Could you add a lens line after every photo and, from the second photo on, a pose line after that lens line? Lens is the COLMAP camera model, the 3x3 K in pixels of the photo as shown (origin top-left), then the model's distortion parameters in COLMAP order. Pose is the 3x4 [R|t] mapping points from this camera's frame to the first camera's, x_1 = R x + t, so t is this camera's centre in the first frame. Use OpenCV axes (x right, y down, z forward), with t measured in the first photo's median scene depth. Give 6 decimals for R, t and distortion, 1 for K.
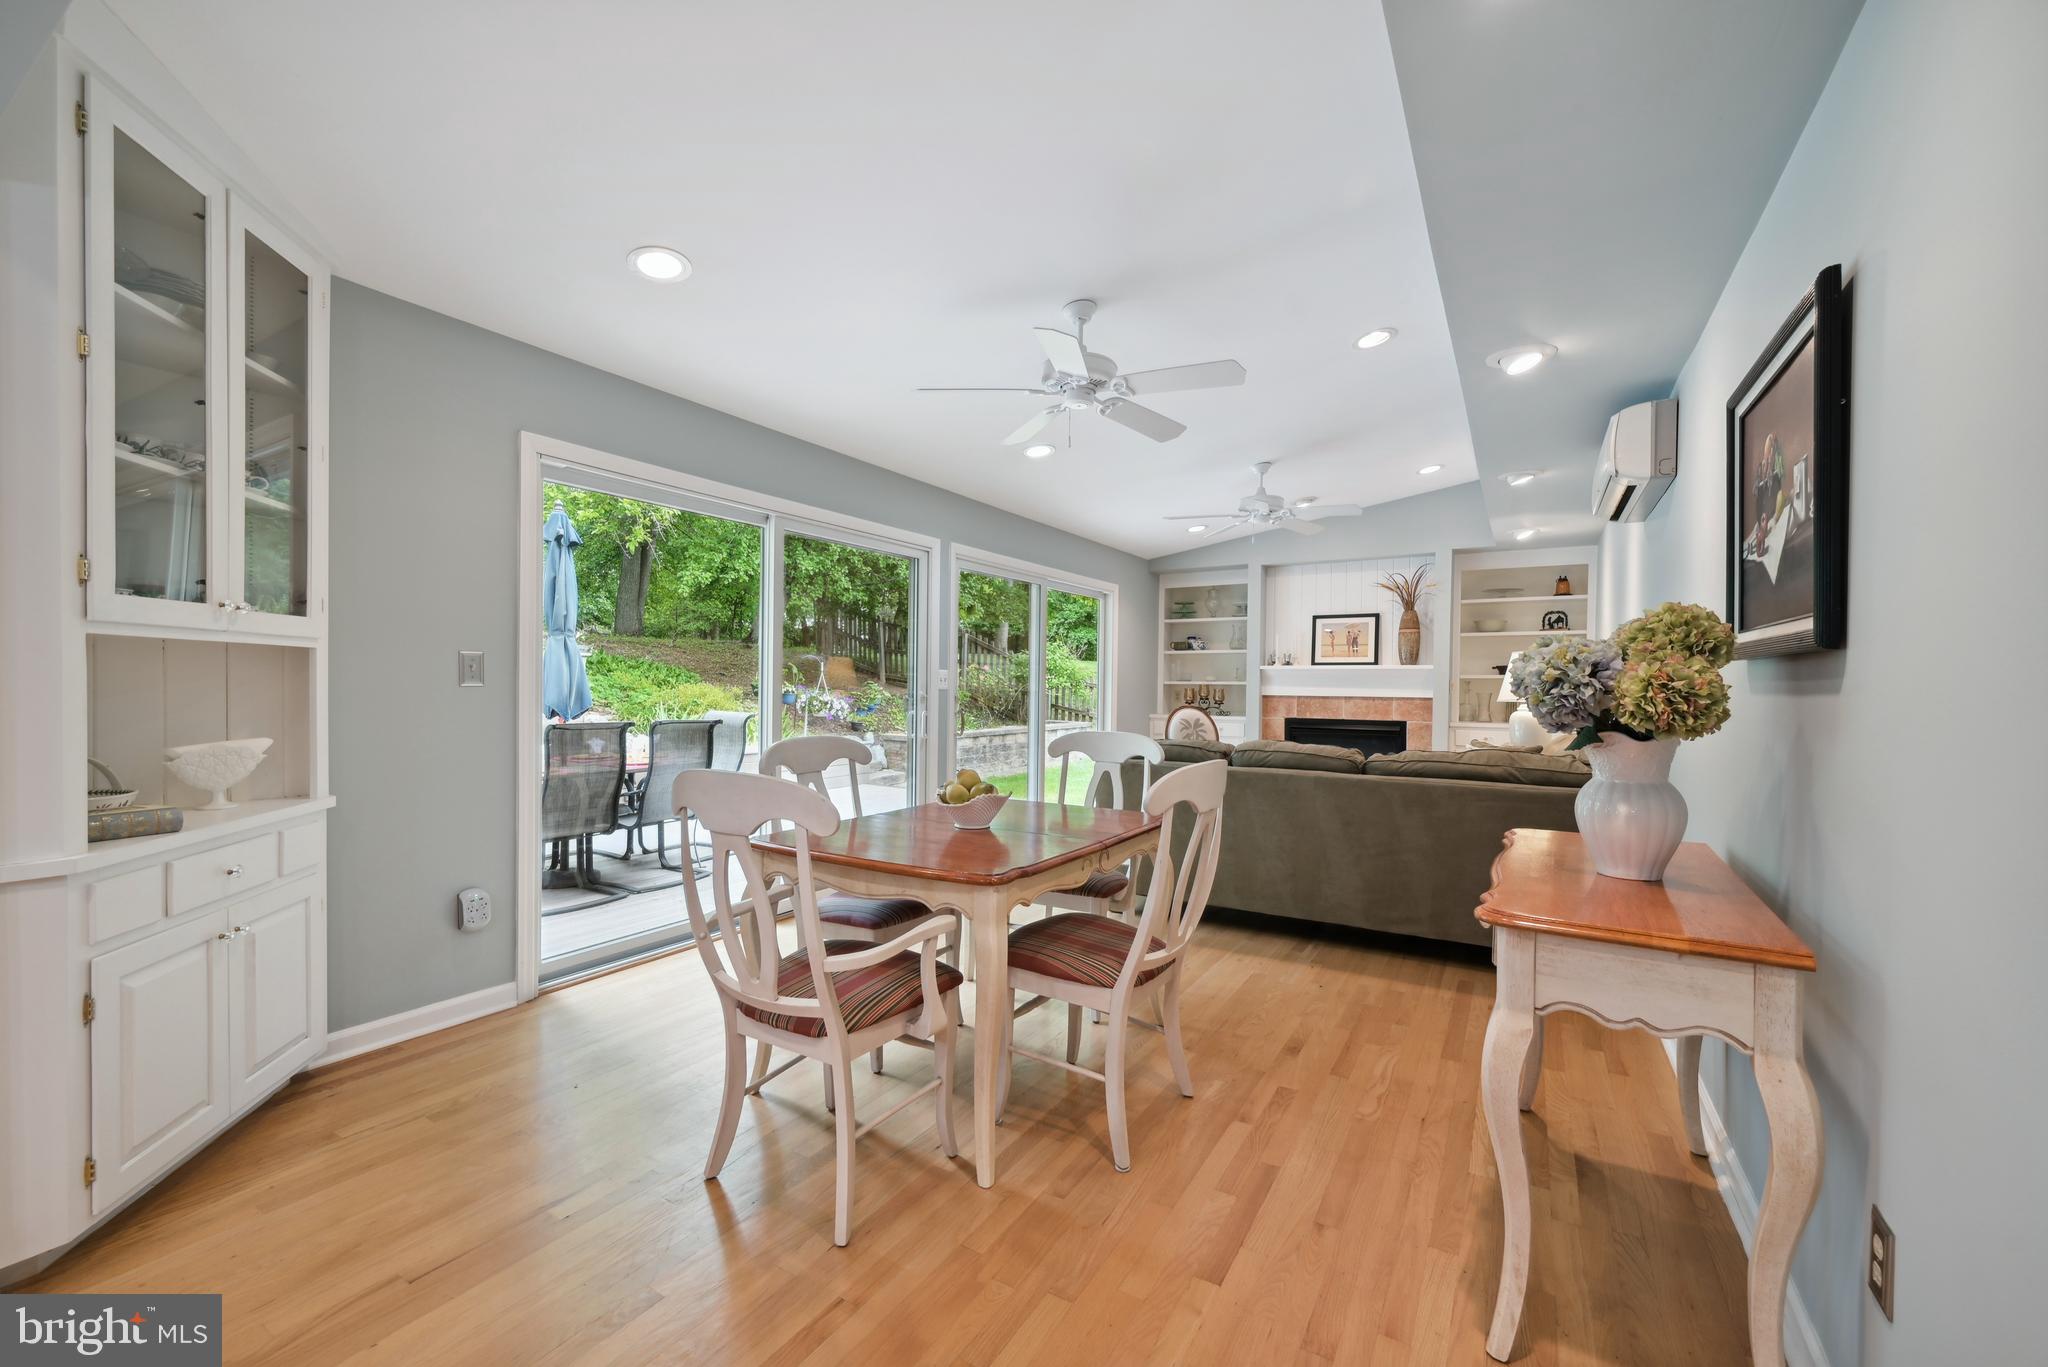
lens RADIAL K [[829.8, 0, 1027.7], [0, 829.8, 697.5], [0, 0, 1]] dist [0.001251, 0.000149]
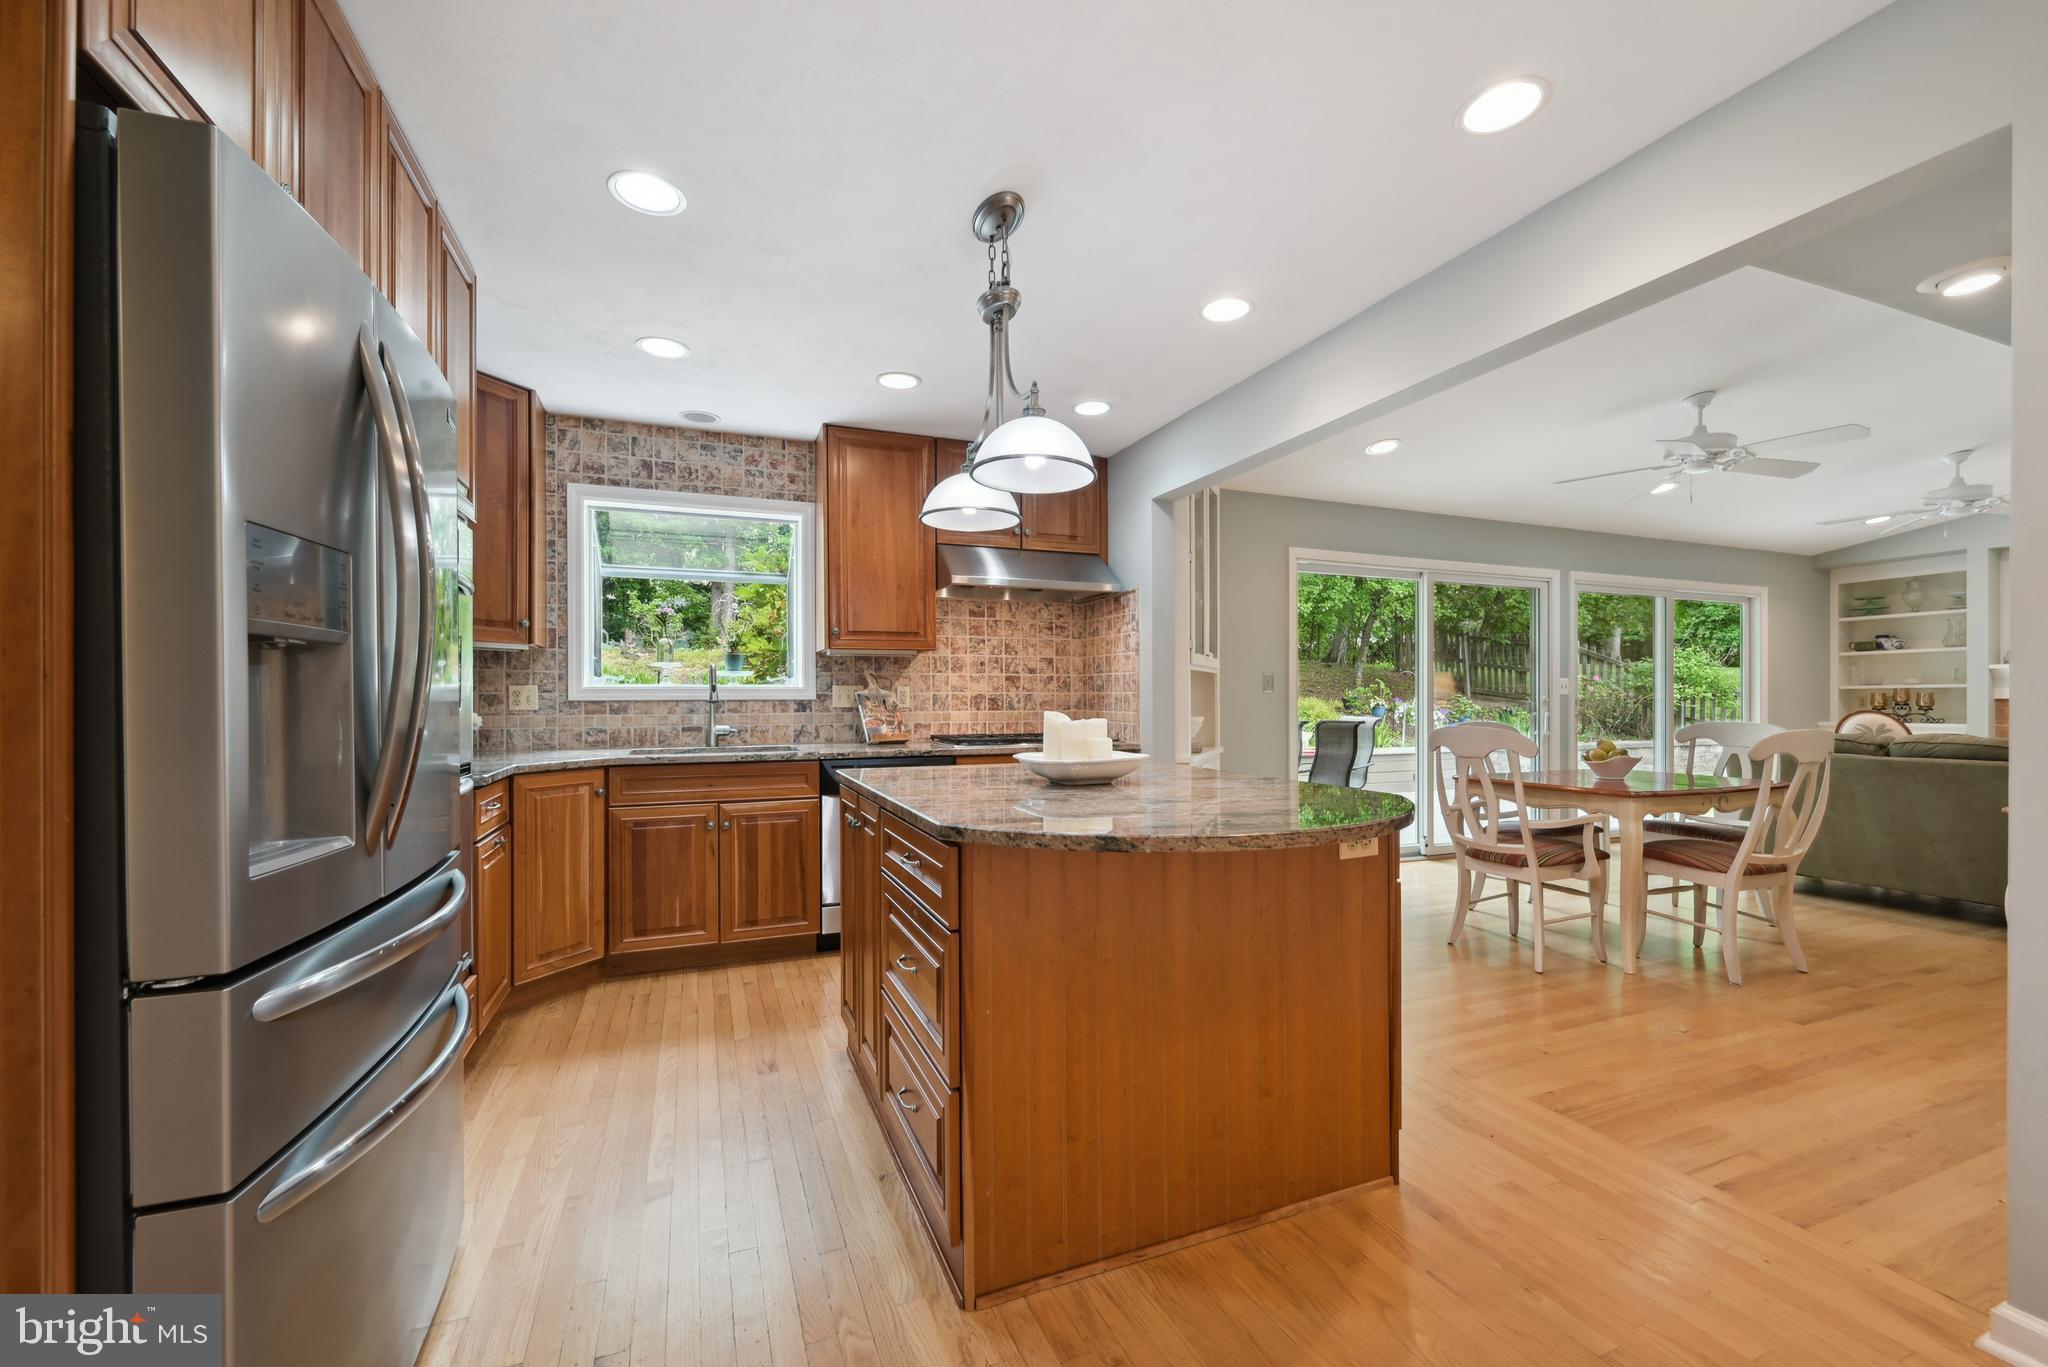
lens RADIAL K [[829.8, 0, 1027.7], [0, 829.8, 697.5], [0, 0, 1]] dist [0.001251, 0.000149]
pose [[0.799963, -0.014814, -0.599866, -0.004303], [0.001071, 0.999729, -0.023260, 0.026263], [0.600048, 0.017965, 0.799762, -0.517015]]
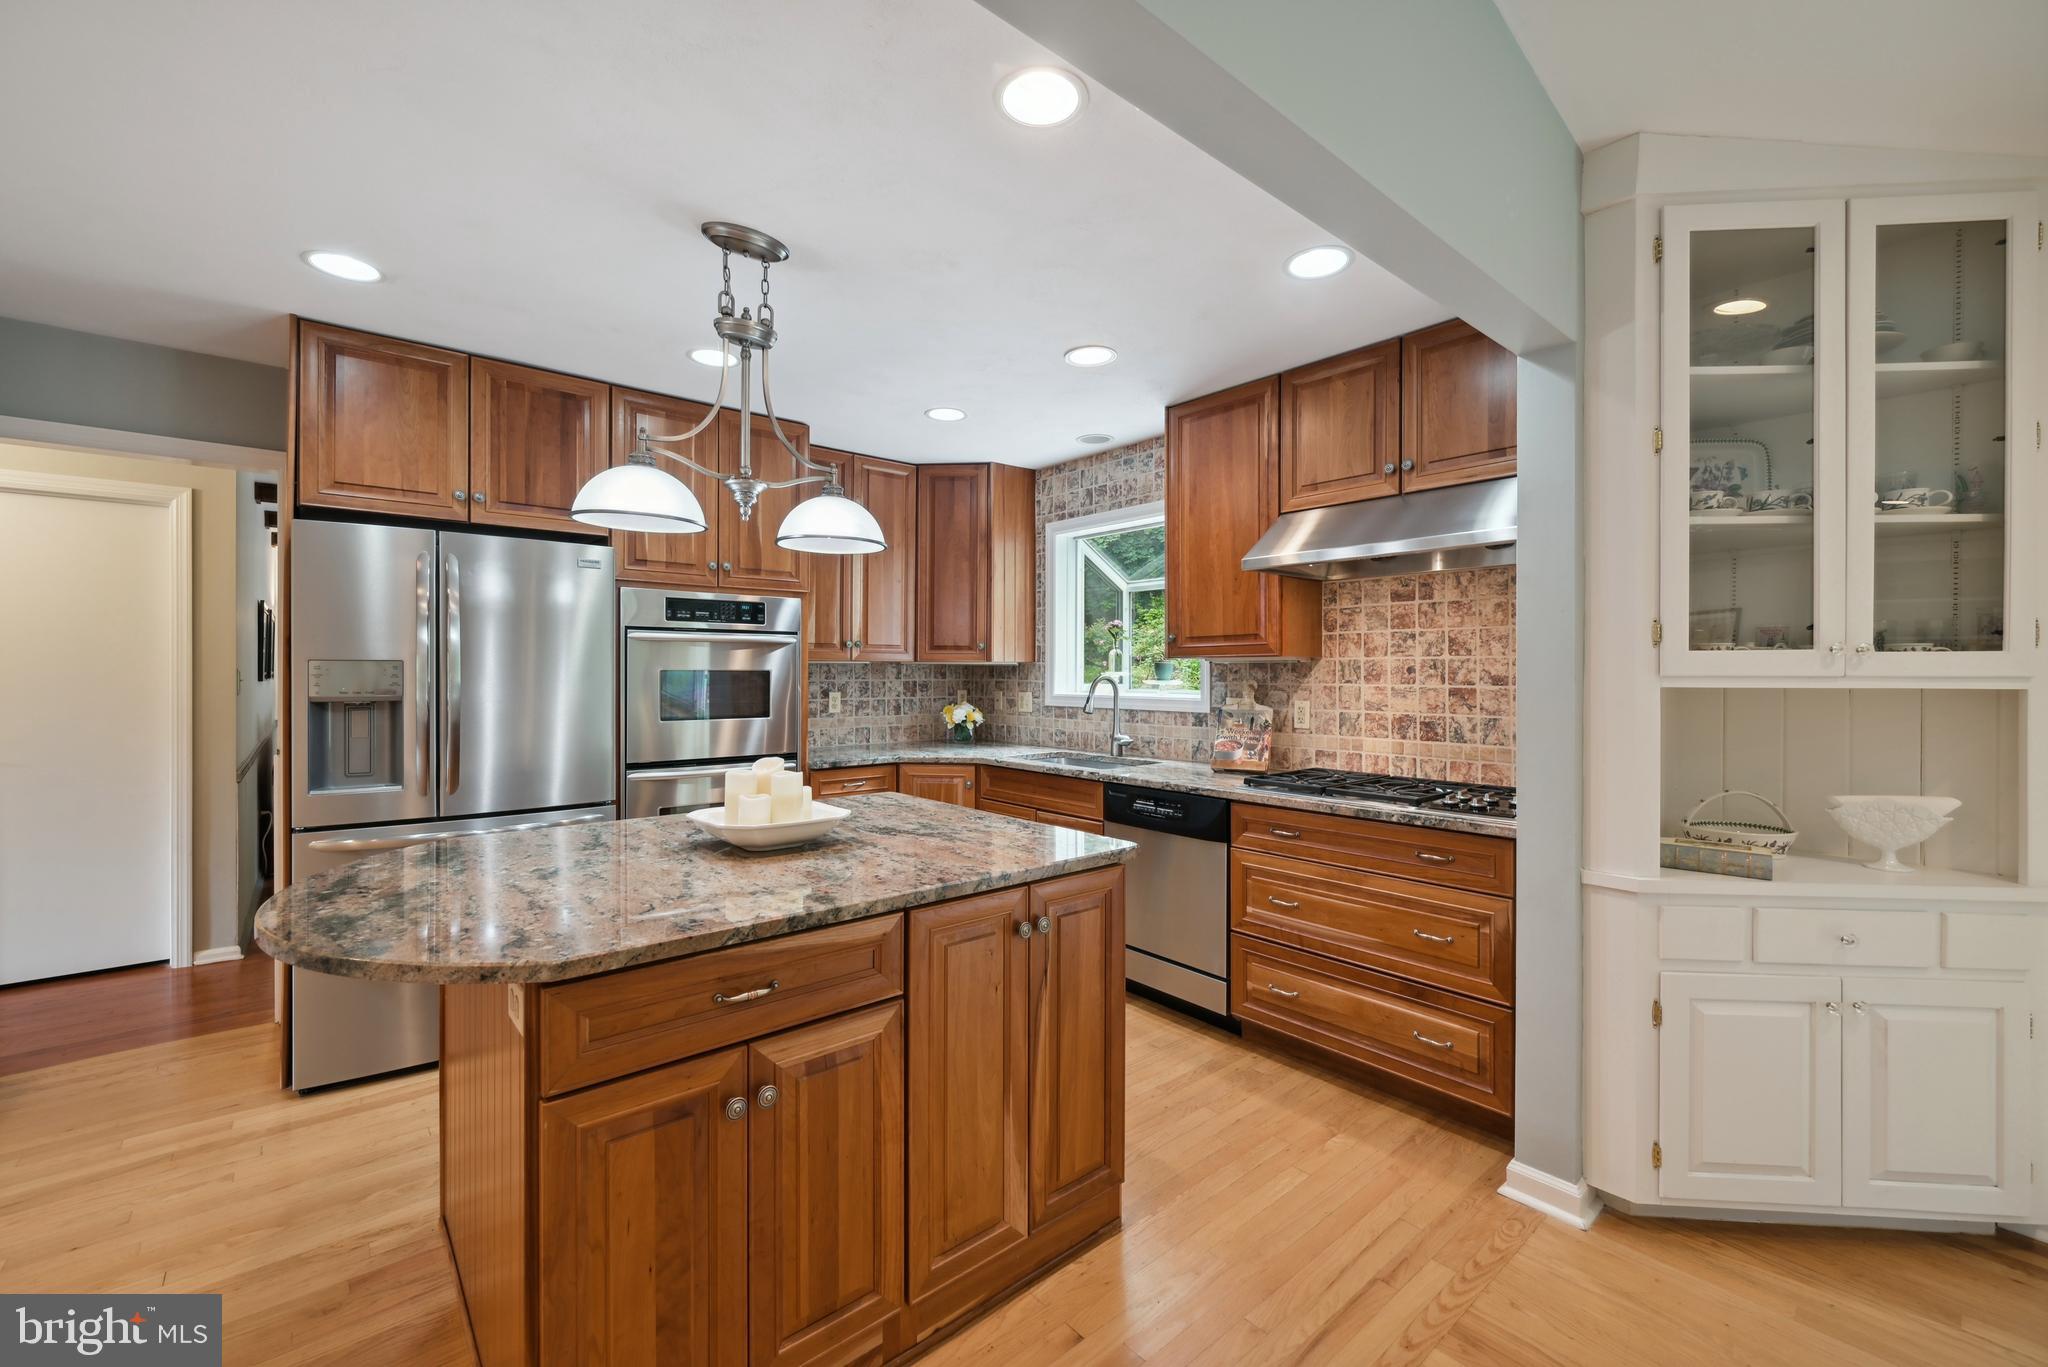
lens RADIAL K [[836.7, 0, 1022.4], [0, 836.7, 679.6], [0, 0, 1]] dist [0.001863, 0.000082]
pose [[-0.317088, -0.005341, -0.948381, 0.097848], [-0.025160, 0.999680, 0.002782, -0.026680], [0.948062, 0.024744, -0.317121, 0.204107]]
